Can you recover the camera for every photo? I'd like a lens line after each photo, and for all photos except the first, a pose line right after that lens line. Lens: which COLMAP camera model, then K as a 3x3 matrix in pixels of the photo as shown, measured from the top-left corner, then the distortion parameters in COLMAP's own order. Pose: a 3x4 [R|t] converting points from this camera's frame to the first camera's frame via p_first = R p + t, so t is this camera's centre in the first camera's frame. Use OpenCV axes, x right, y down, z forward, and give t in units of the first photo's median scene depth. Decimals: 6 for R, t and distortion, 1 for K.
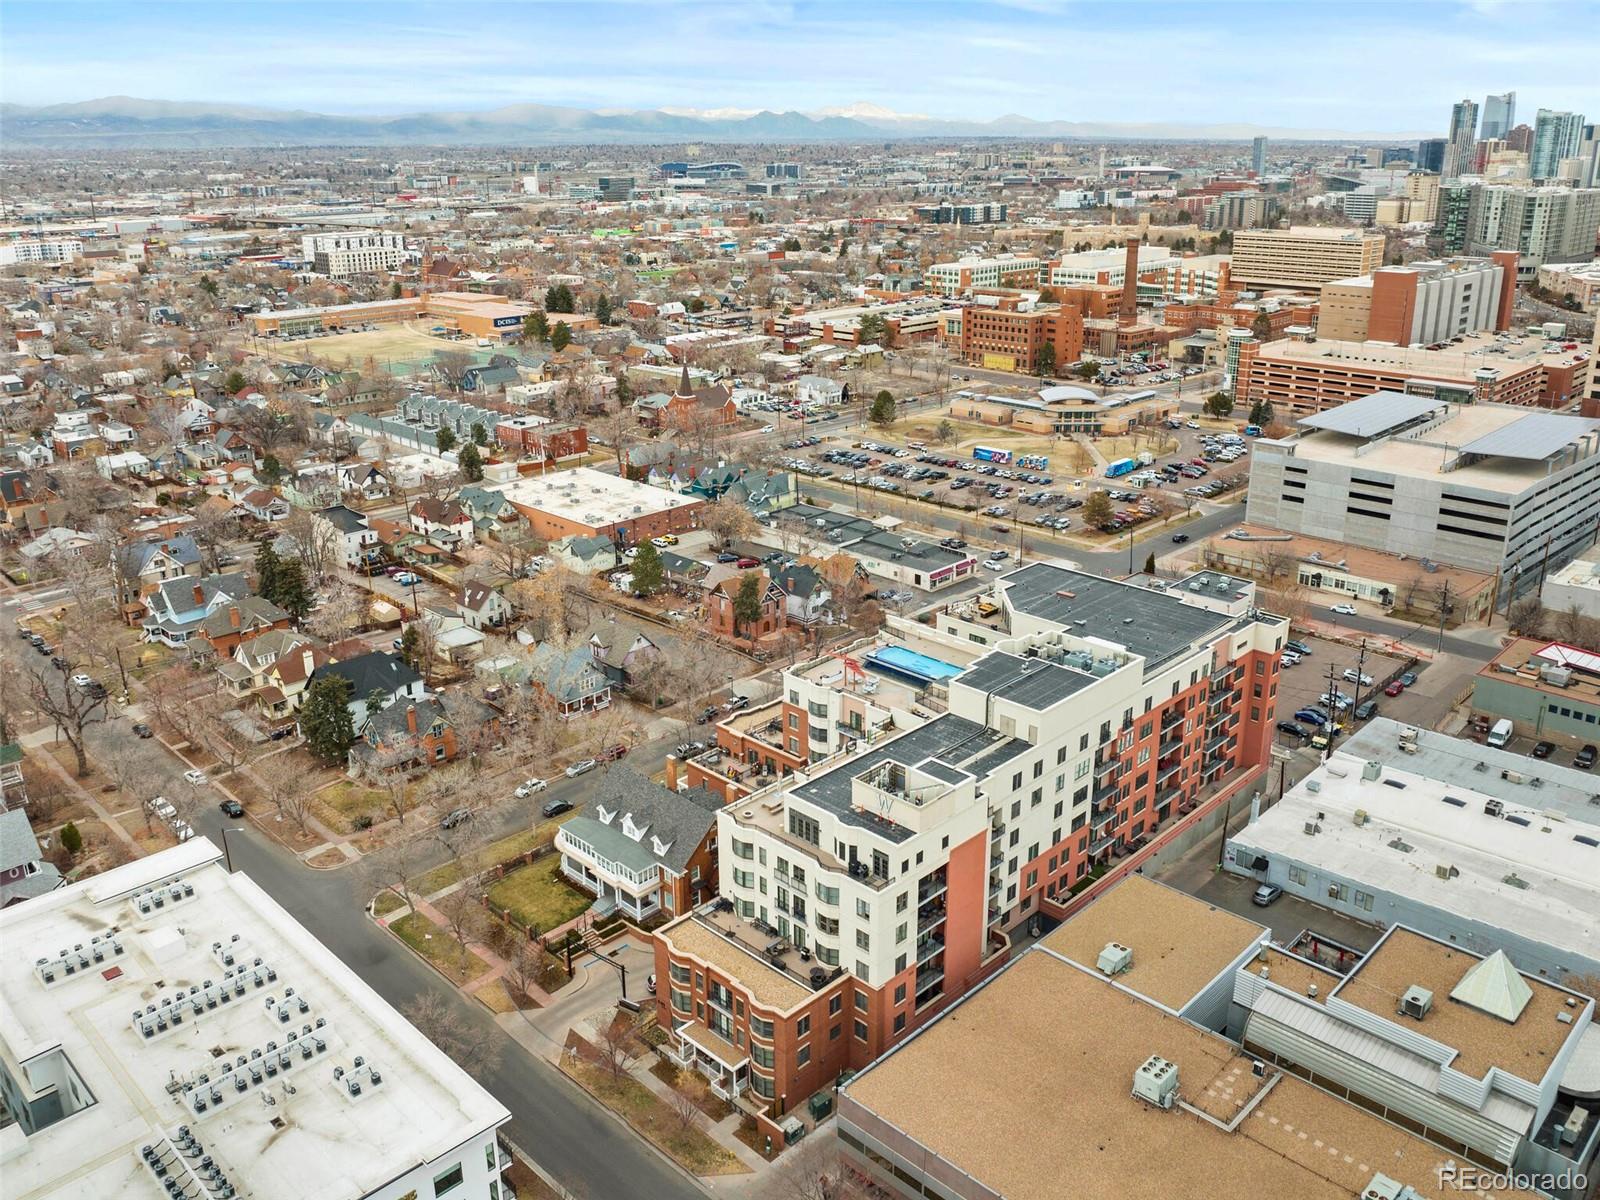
lens RADIAL K [[1276.8, 0, 809.1], [0, 1276.8, 595.5], [0, 0, 1]] dist [-0.020789, -0.022152]
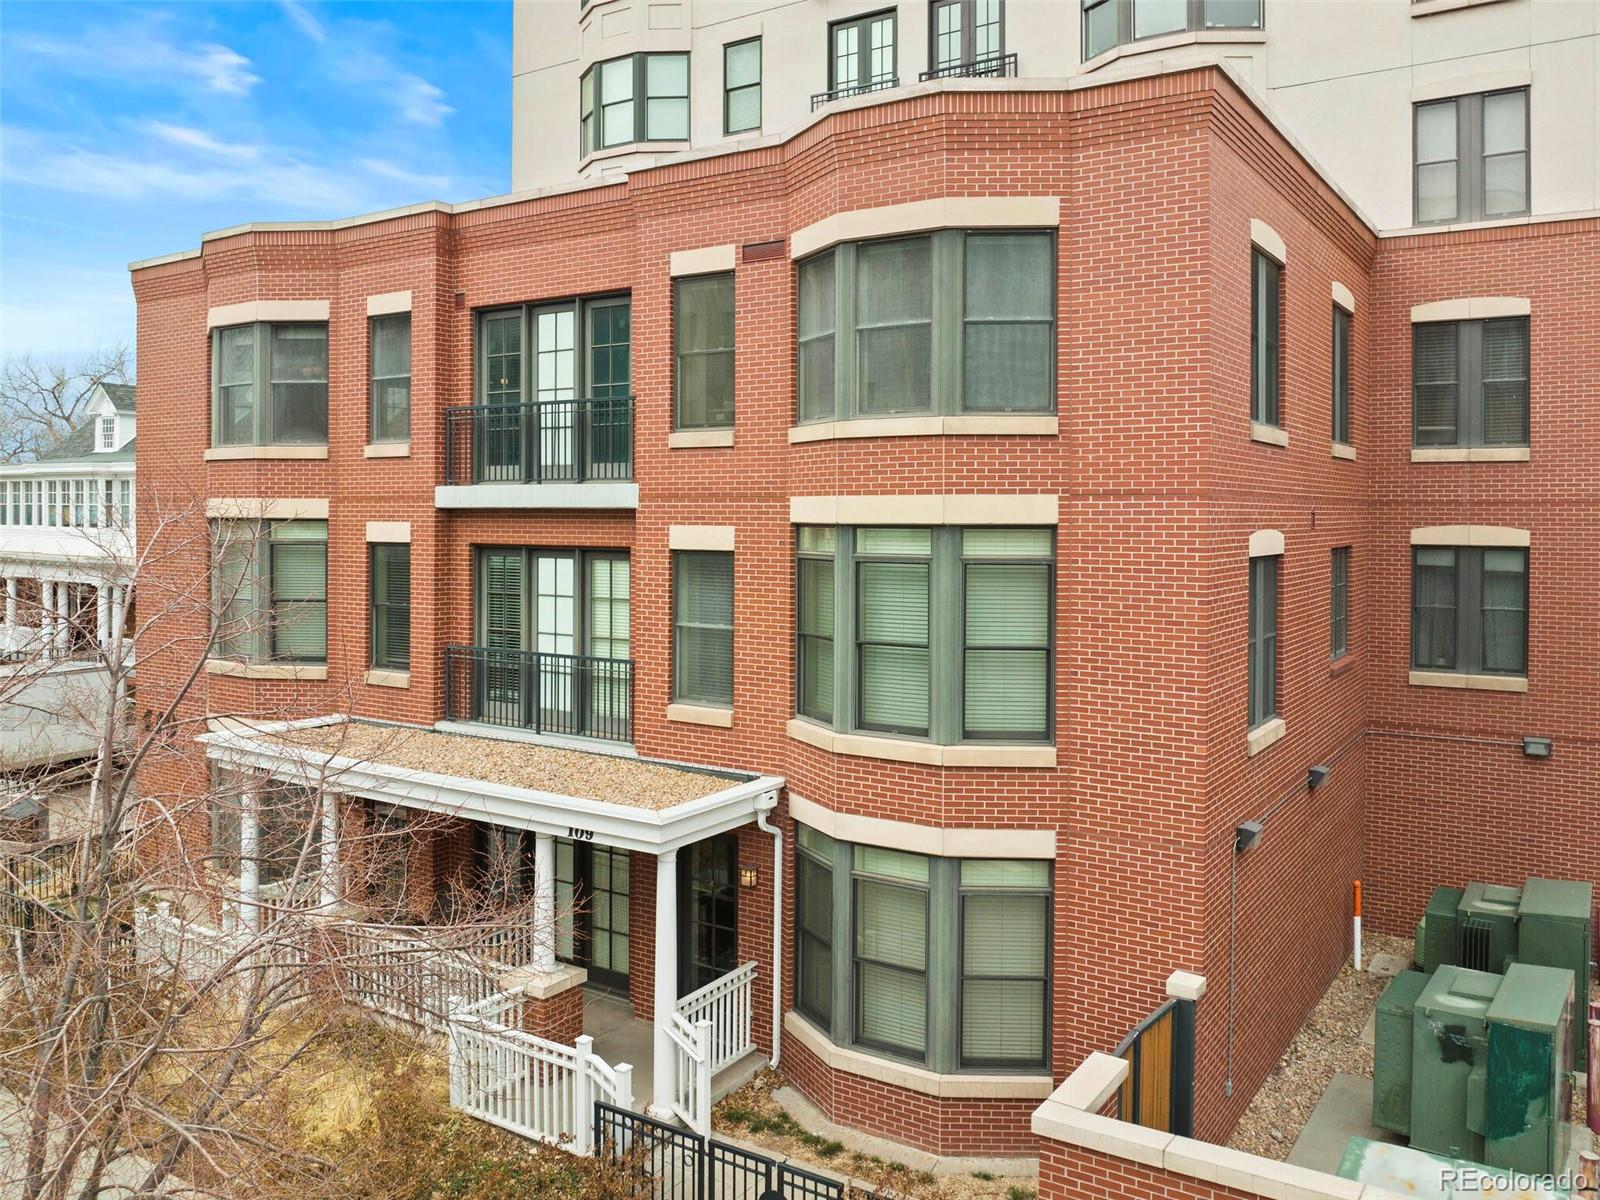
lens RADIAL K [[1276.8, 0, 794.9], [0, 1276.8, 516.7], [0, 0, 1]] dist [-0.020789, -0.022152]
pose [[0.983059, 0.001055, 0.183287, -0.028775], [0.057883, 0.947023, -0.315907, 0.160406], [-0.173910, 0.321164, 0.930918, 0.371671]]
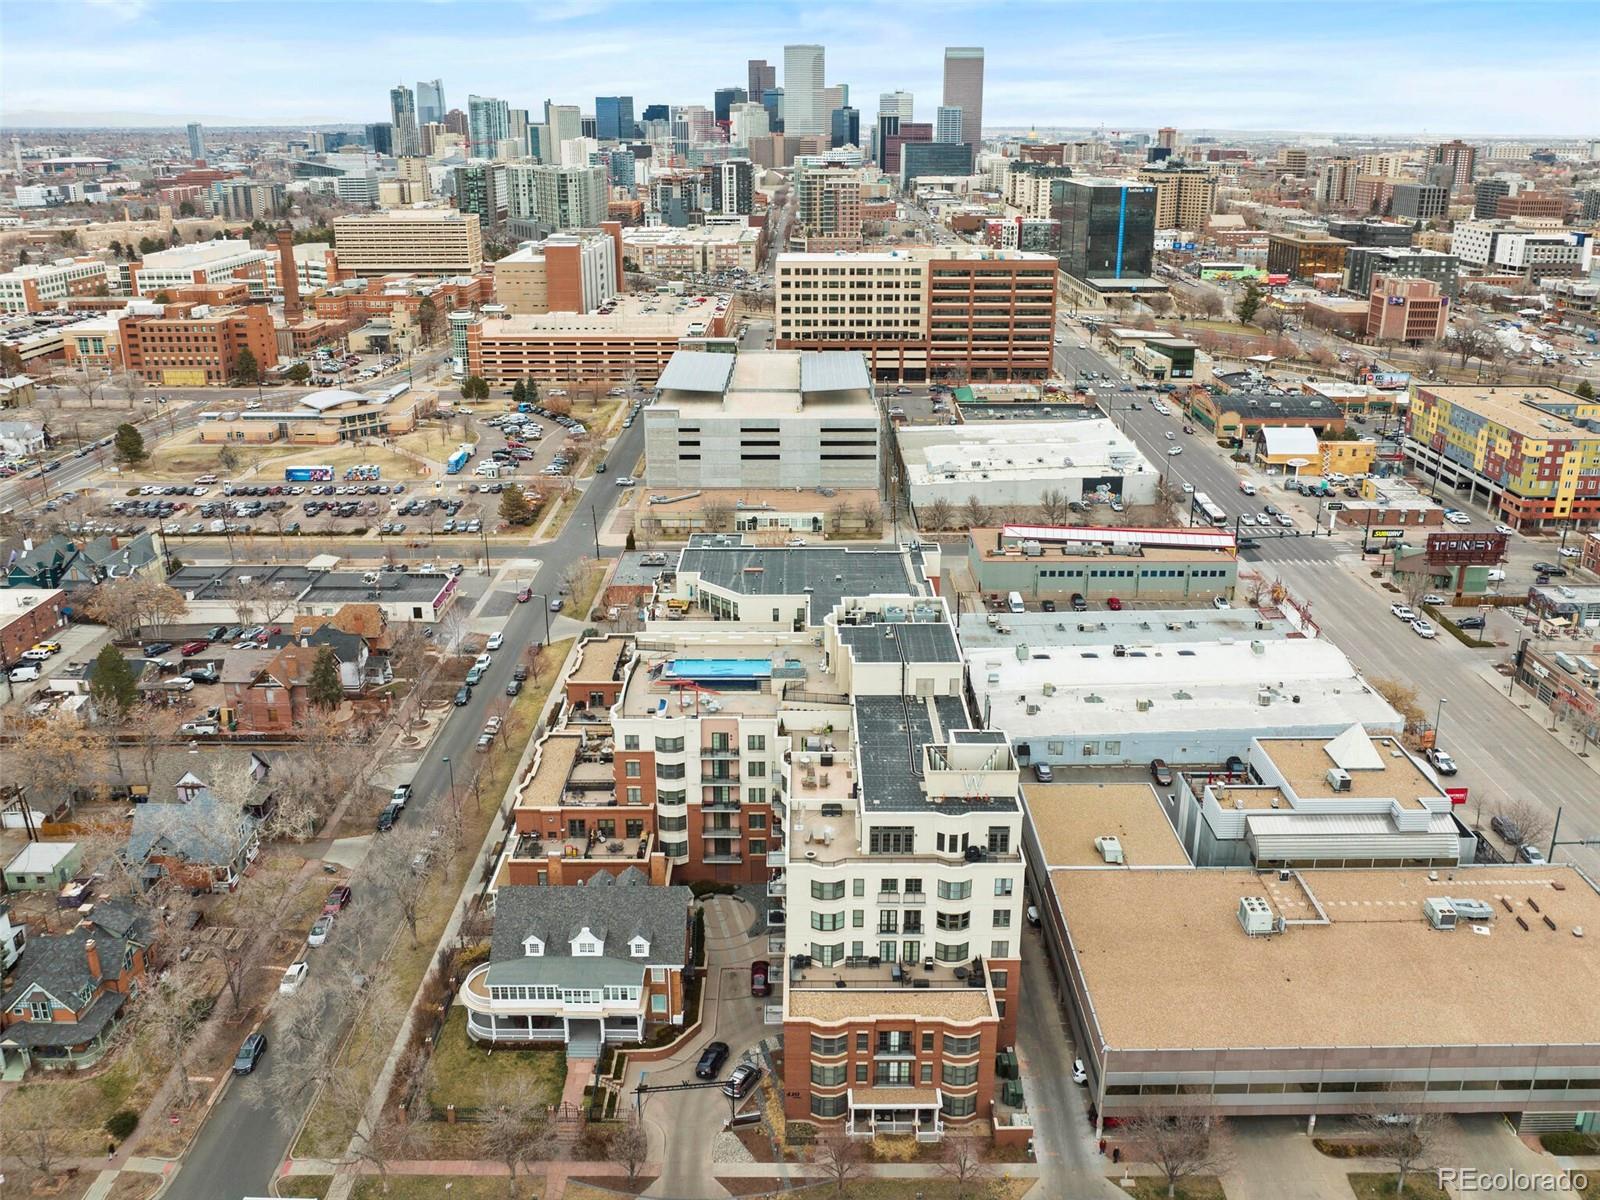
lens RADIAL K [[1276.8, 0, 832.5], [0, 1276.8, 568.4], [0, 0, 1]] dist [-0.020789, -0.022152]
pose [[0.711146, -0.223498, 0.666574, -0.273250], [0.229546, 0.969977, 0.080332, -0.044054], [-0.664515, 0.095882, 0.741098, 0.134309]]
